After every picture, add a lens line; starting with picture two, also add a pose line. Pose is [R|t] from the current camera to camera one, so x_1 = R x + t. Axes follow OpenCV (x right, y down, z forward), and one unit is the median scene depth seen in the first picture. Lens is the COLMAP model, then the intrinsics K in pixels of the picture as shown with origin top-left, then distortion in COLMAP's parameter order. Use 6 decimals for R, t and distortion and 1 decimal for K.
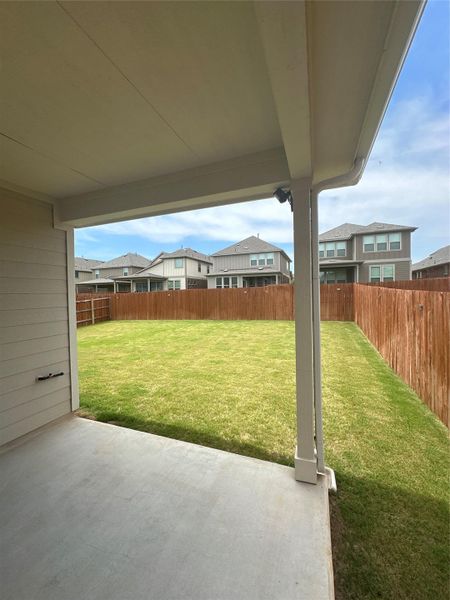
lens RADIAL K [[241.7, 0, 226.0], [0, 241.7, 301.7], [0, 0, 1]] dist [-0.000620, 0.000027]
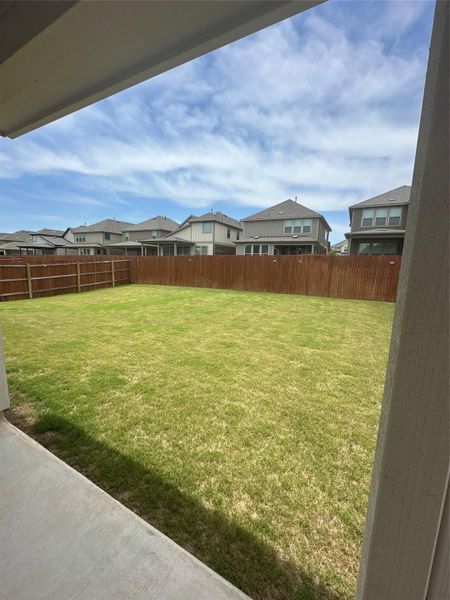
lens RADIAL K [[241.7, 0, 223.4], [0, 241.7, 301.5], [0, 0, 1]] dist [-0.000620, 0.000027]
pose [[0.989595, 0.071006, -0.125139, 0.025496], [-0.054760, 0.990158, 0.128796, 0.005032], [0.133053, -0.120603, 0.983744, 0.164551]]
